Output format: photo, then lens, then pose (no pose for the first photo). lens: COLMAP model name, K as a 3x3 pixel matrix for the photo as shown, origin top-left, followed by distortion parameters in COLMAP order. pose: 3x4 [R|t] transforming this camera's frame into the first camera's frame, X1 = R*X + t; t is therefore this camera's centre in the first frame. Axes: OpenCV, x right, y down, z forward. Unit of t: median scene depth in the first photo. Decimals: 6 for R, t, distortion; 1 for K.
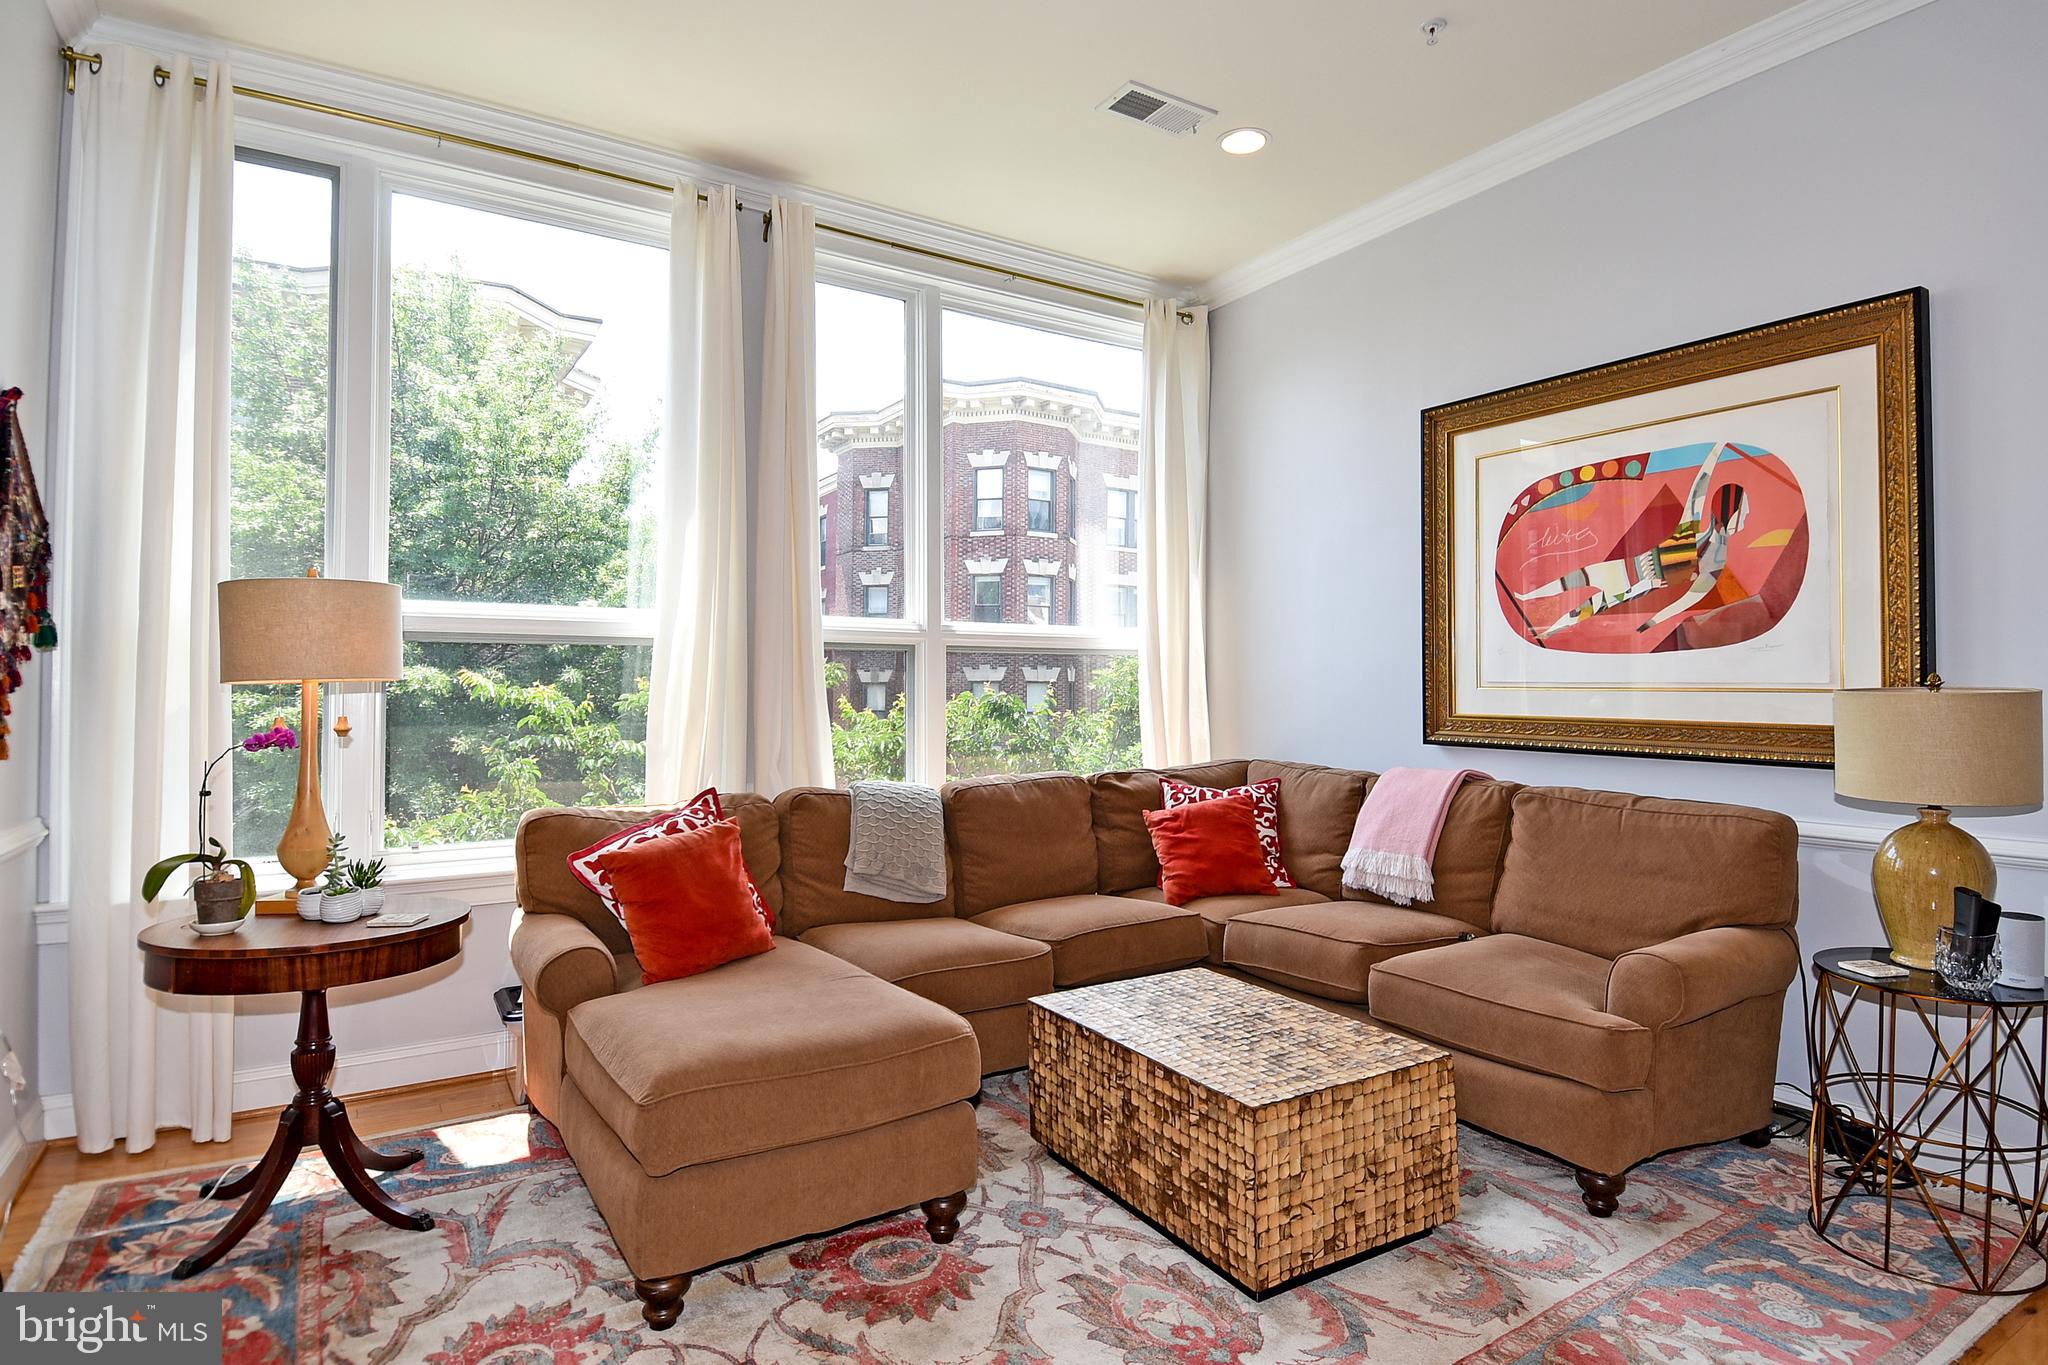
lens RADIAL K [[1083.2, 0, 1049.0], [0, 1083.2, 665.9], [0, 0, 1]] dist [0.049832, -0.053925]
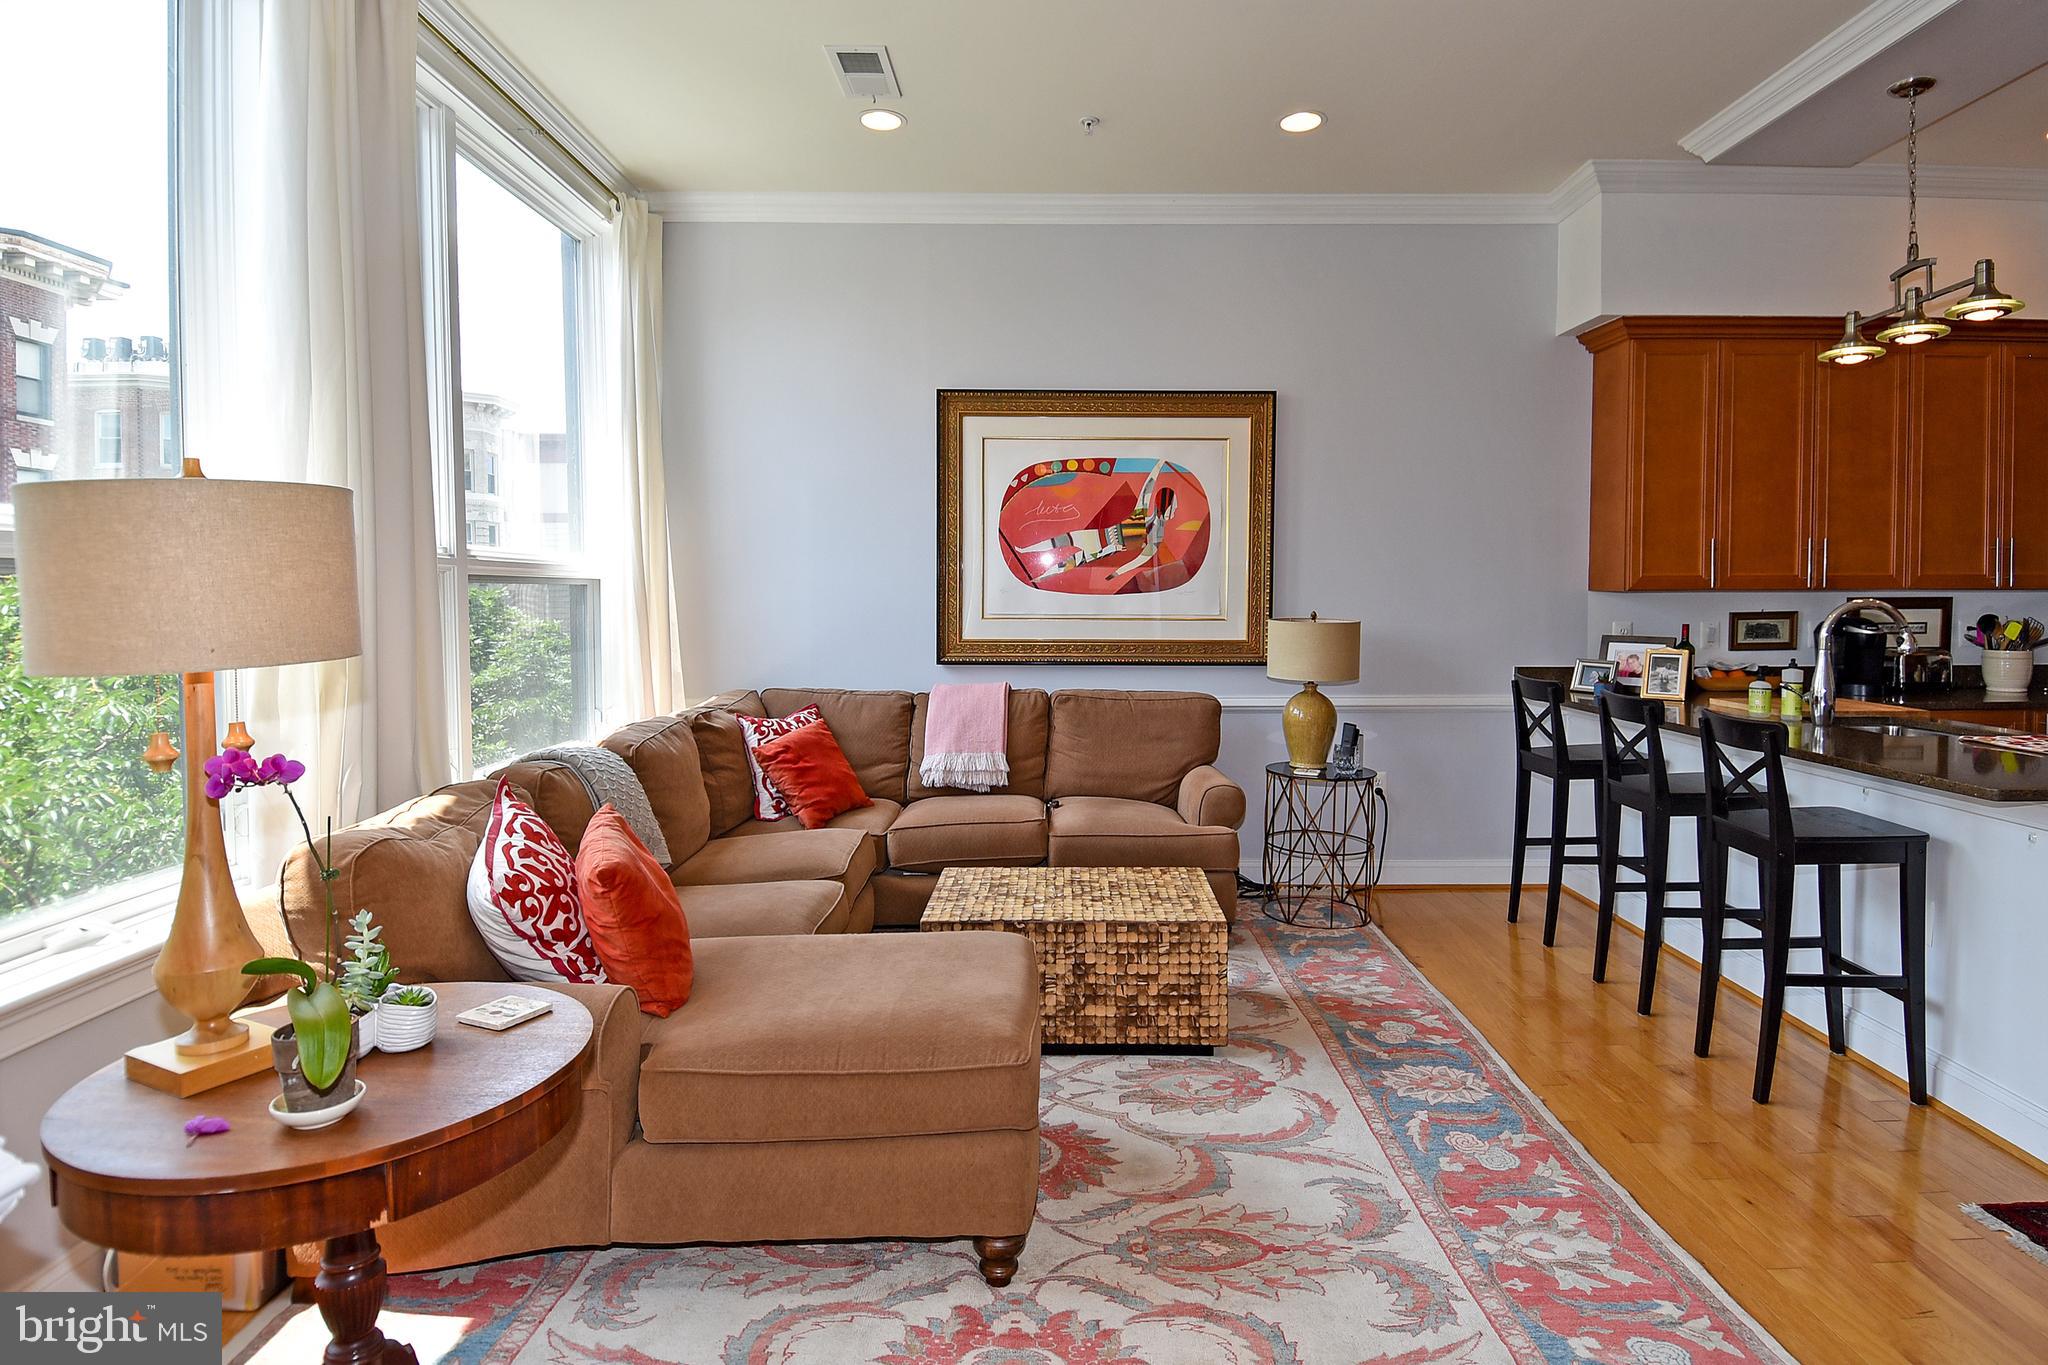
lens RADIAL K [[1074.5, 0, 1062.3], [0, 1074.5, 638.1], [0, 0, 1]] dist [0.041559, -0.052519]
pose [[0.535052, -0.033541, 0.844153, -0.756638], [-0.015170, 0.998669, 0.049296, -0.024947], [-0.844683, -0.039182, 0.533831, 0.294695]]
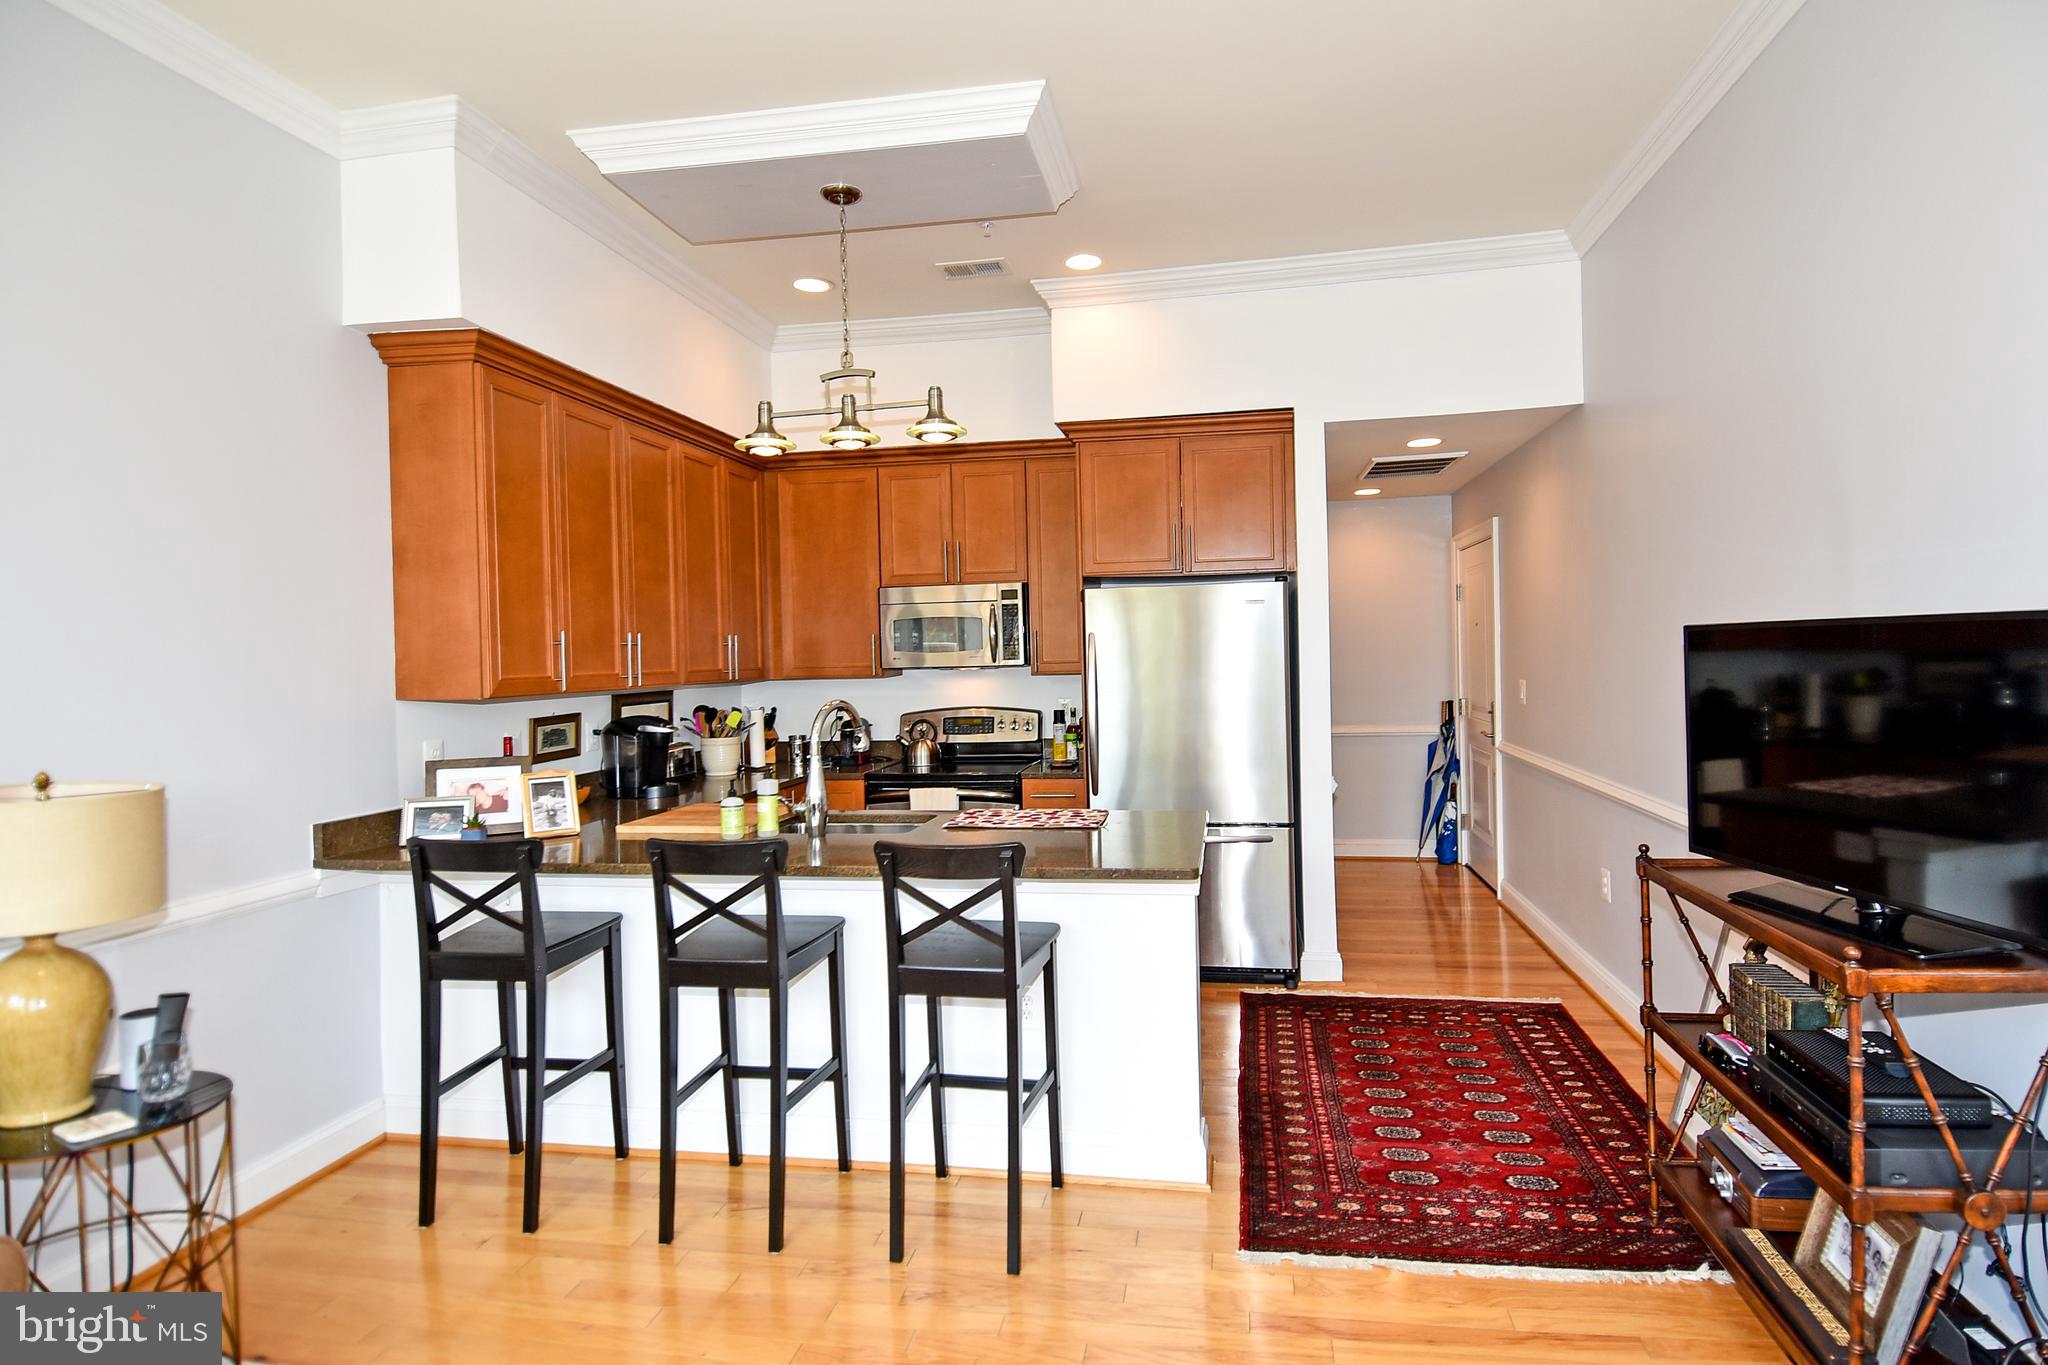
lens RADIAL K [[1063.0, 0, 1041.0], [0, 1063.0, 669.0], [0, 0, 1]] dist [0.043293, -0.054774]
pose [[-0.731780, 0.008375, 0.681489, -0.259338], [0.011223, 0.999937, -0.000237, -0.051785], [-0.681448, 0.007475, -0.731828, 0.834535]]
